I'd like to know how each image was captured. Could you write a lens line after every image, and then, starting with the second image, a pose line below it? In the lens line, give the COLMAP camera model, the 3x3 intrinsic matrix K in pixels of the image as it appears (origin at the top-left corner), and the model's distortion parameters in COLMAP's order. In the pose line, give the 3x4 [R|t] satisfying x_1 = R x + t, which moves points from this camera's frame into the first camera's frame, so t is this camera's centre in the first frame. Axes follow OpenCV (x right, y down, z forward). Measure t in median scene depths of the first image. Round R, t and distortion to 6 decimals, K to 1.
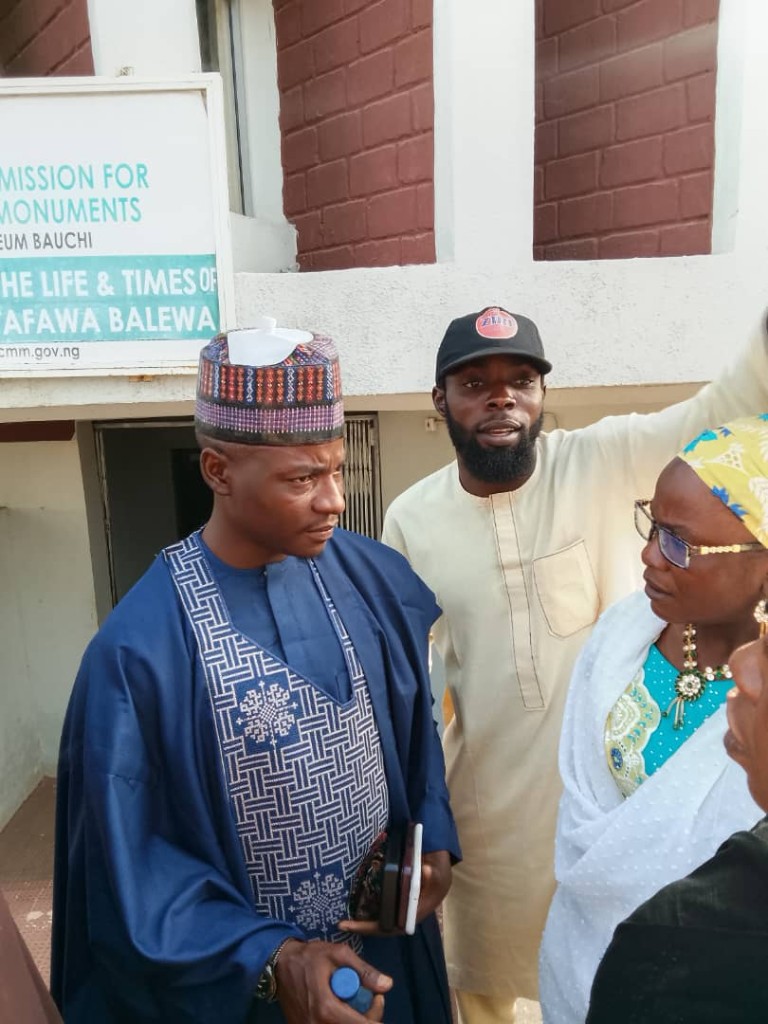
lens RADIAL K [[797.5, 0, 384.0], [0, 797.5, 512.0], [0, 0, 1]] dist [0.044994, -0.082273]
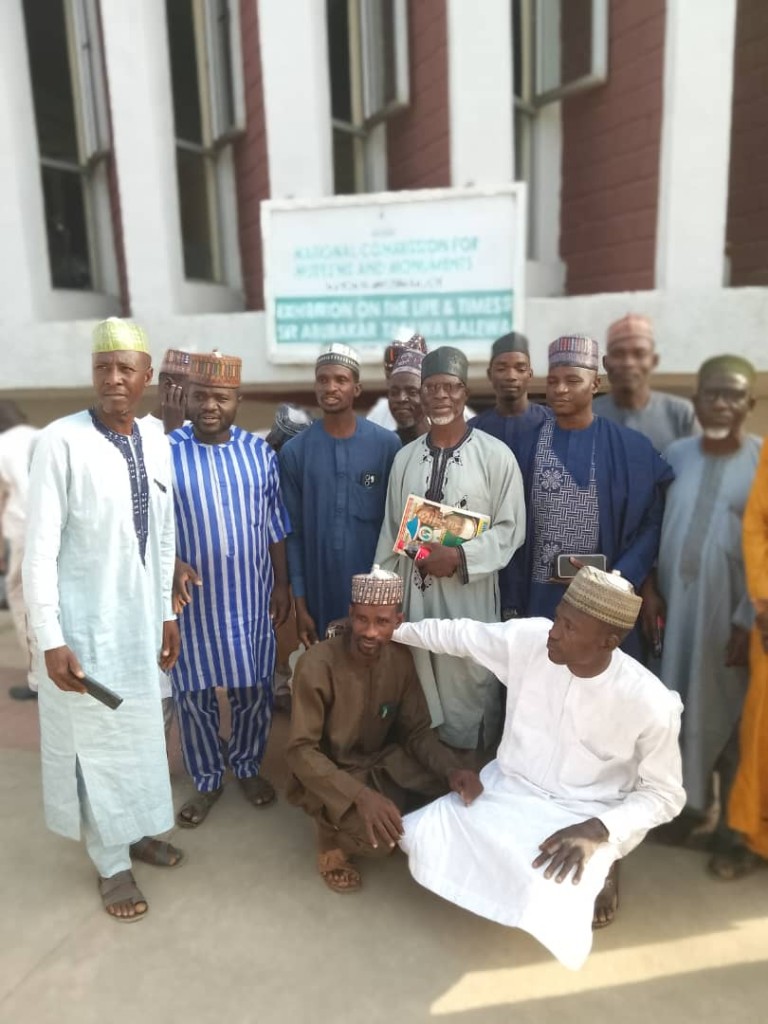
lens RADIAL K [[797.5, 0, 384.0], [0, 797.5, 512.0], [0, 0, 1]] dist [0.044994, -0.082273]
pose [[0.947916, 0.070305, -0.310663, 0.081906], [-0.069872, 0.997477, 0.012536, 0.137733], [0.310761, 0.009823, 0.950437, -0.653105]]
